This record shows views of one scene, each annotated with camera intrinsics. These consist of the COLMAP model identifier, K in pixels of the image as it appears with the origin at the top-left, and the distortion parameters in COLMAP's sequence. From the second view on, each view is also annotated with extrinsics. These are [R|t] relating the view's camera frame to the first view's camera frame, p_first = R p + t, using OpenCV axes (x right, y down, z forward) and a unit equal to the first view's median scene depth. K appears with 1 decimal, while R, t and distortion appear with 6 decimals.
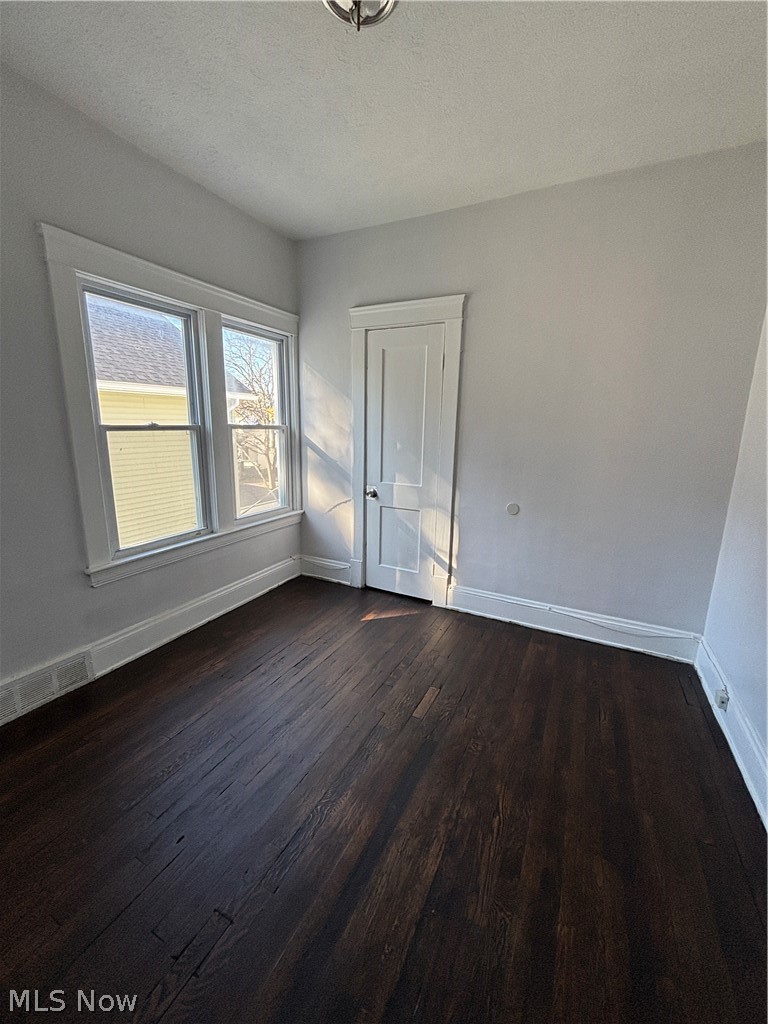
lens RADIAL K [[417.9, 0, 383.7], [0, 417.9, 511.1], [0, 0, 1]] dist [-0.002145, -0.001515]
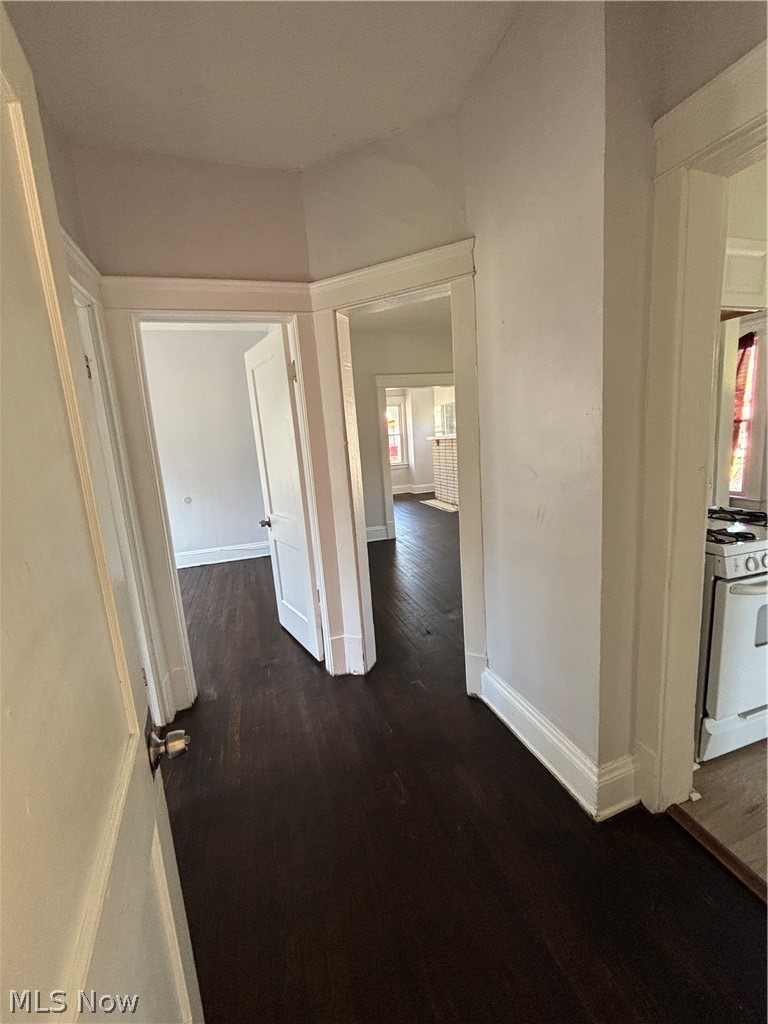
lens RADIAL K [[417.9, 0, 384.9], [0, 417.9, 509.5], [0, 0, 1]] dist [-0.002145, -0.001515]
pose [[0.711556, -0.184109, 0.678079, -0.466041], [0.224638, 0.974019, 0.028732, 0.276655], [-0.665752, 0.131878, 0.734427, -1.304510]]
